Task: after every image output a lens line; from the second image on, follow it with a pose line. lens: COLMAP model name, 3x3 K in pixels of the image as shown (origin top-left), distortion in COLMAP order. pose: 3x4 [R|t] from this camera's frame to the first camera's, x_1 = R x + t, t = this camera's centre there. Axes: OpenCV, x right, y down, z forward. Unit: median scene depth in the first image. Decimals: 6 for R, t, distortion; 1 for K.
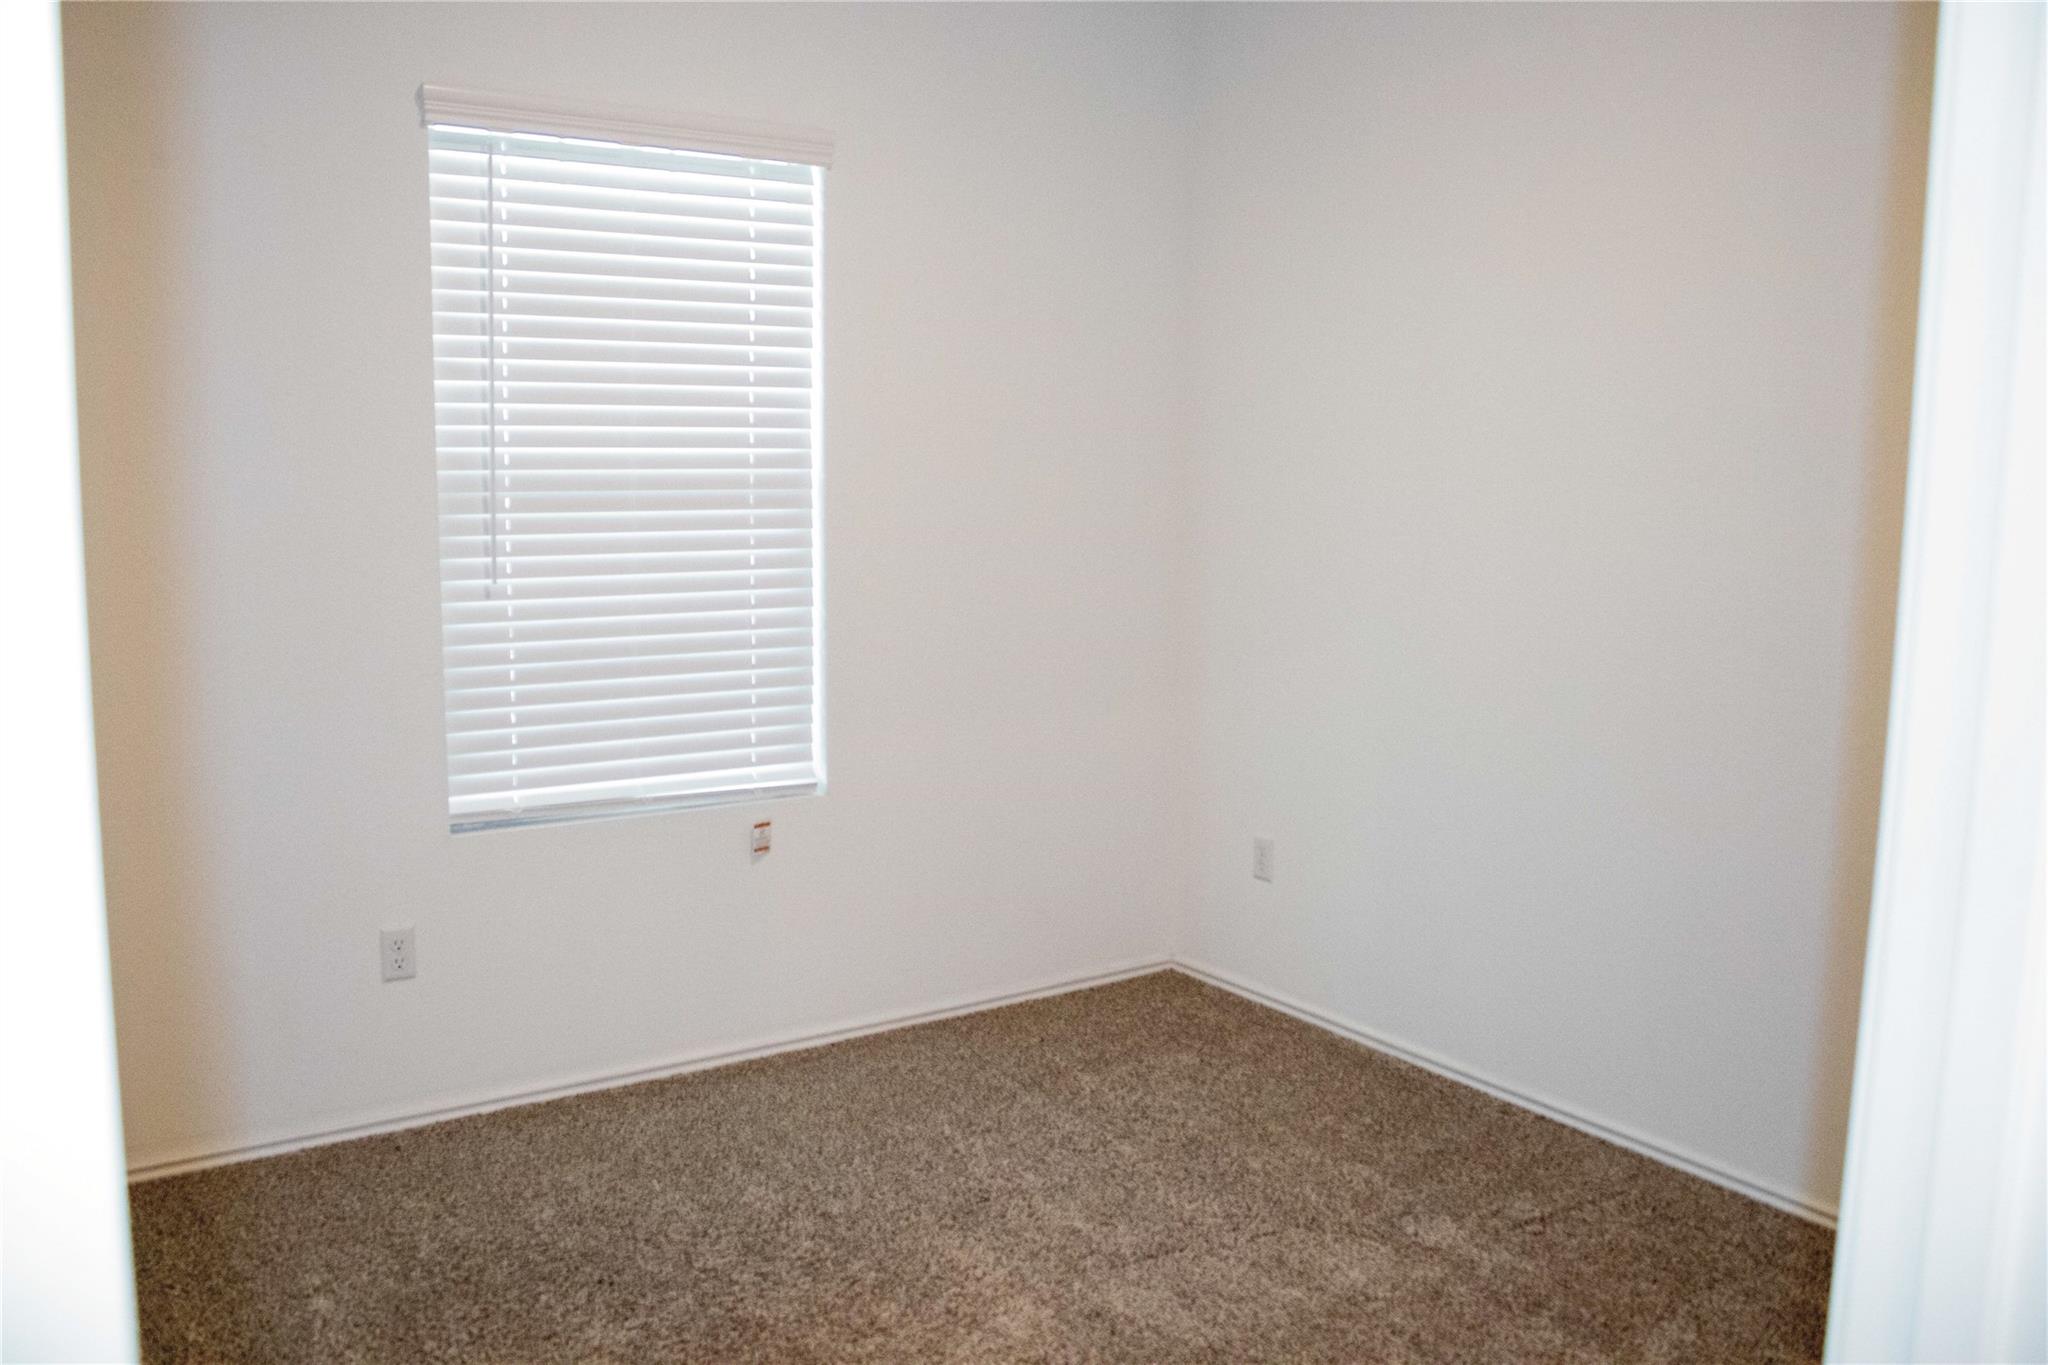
lens RADIAL K [[1712.4, 0, 1023.2], [0, 1712.4, 670.0], [0, 0, 1]] dist [-0.071762, 0.016482]
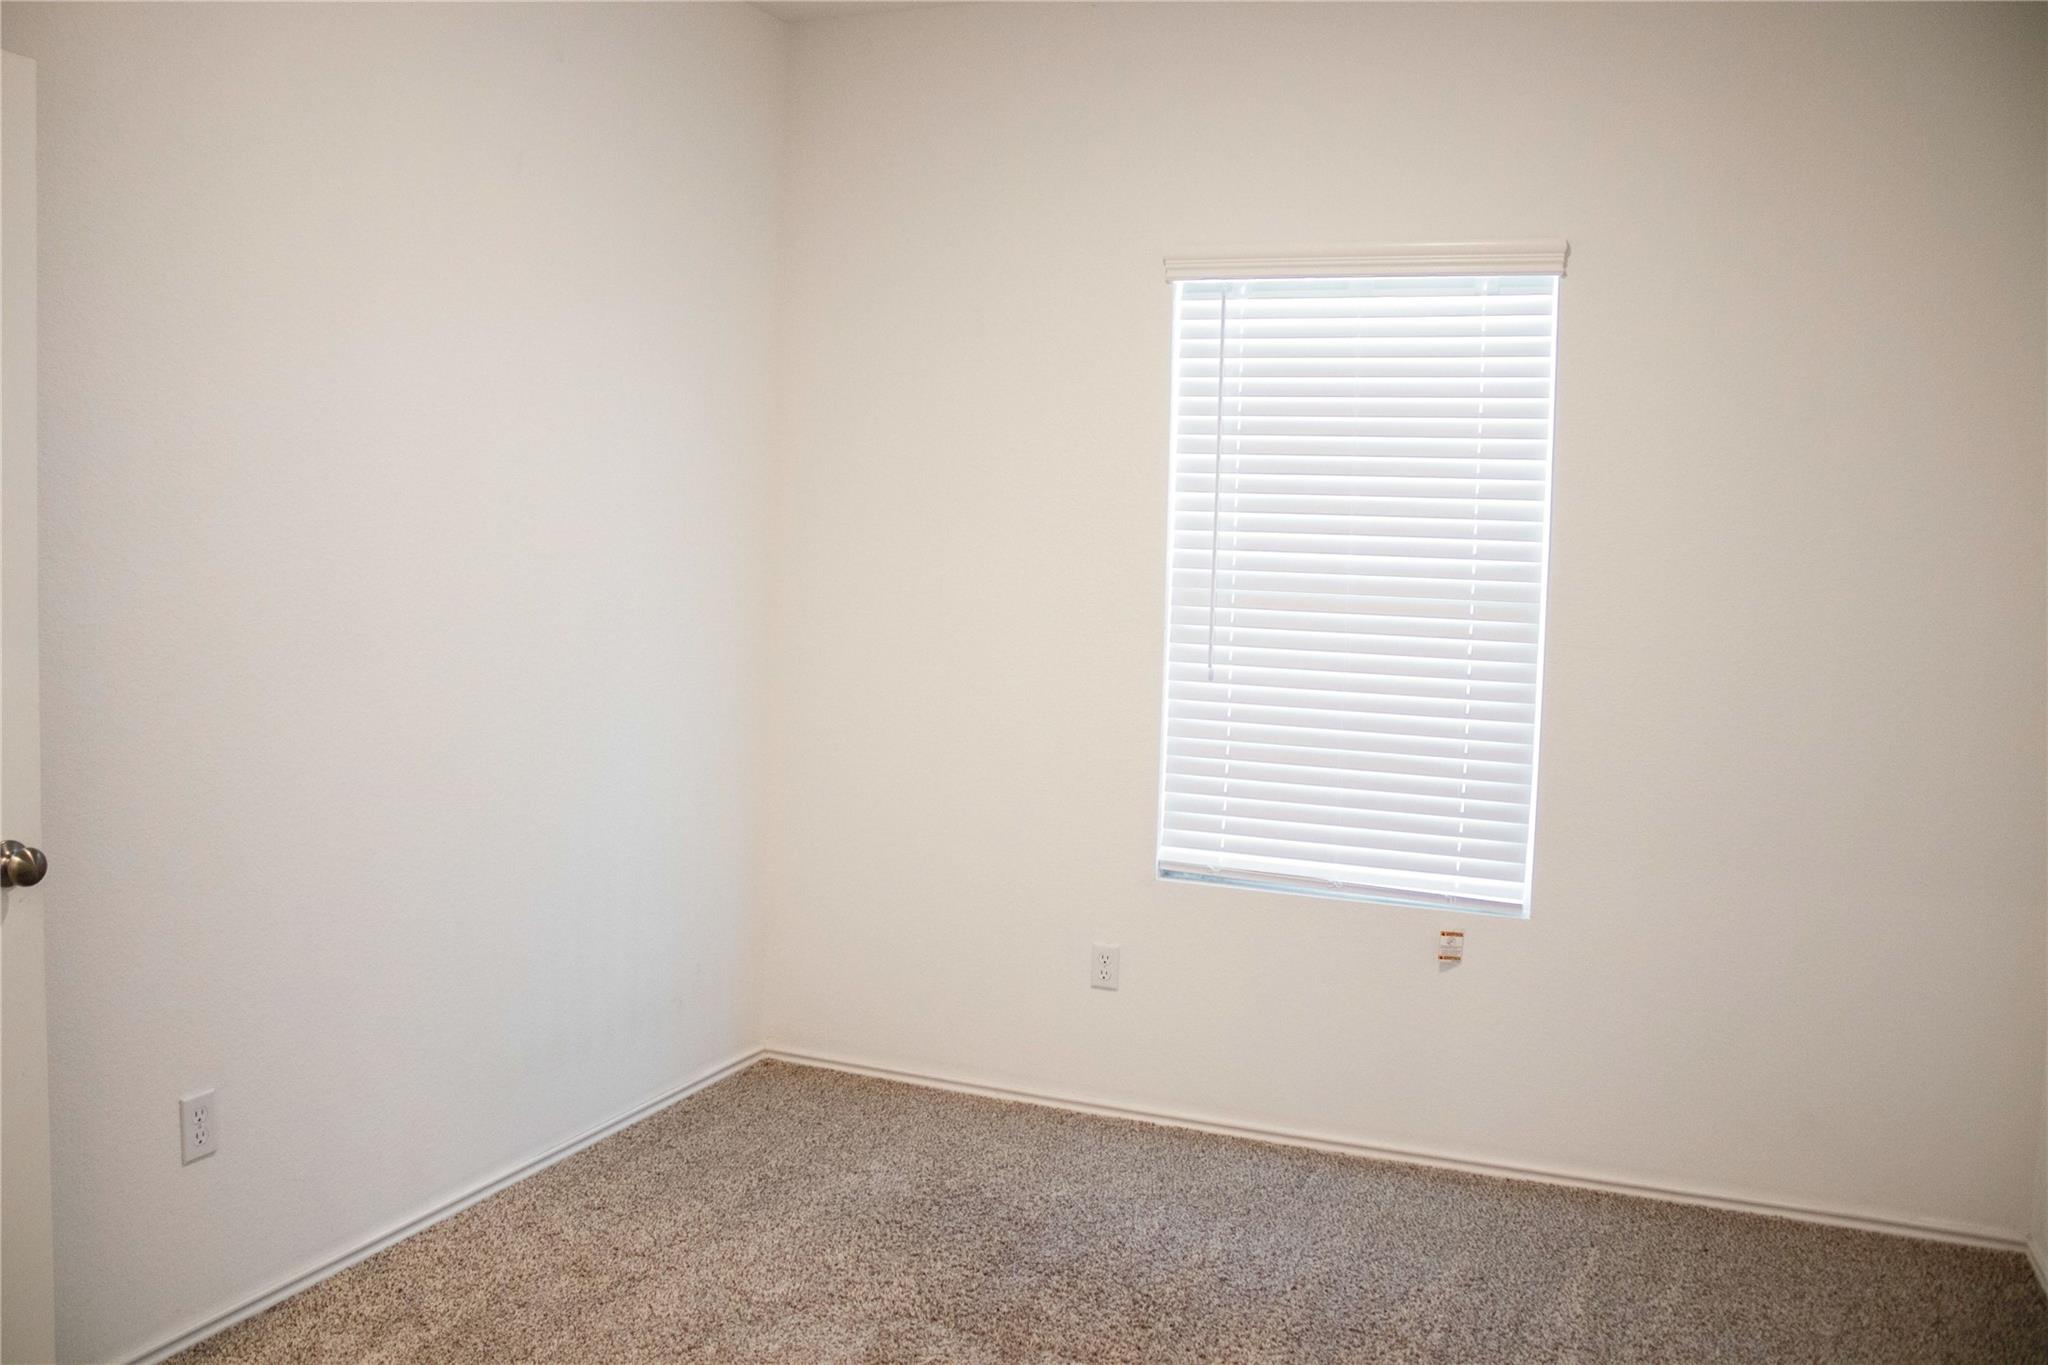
lens RADIAL K [[1712.4, 0, 1021.9], [0, 1712.4, 694.2], [0, 0, 1]] dist [-0.071762, 0.016482]
pose [[0.567686, 0.080247, -0.819325, 0.522688], [-0.135379, 0.990789, 0.003241, -0.018299], [0.812038, 0.109079, 0.573321, 0.214339]]
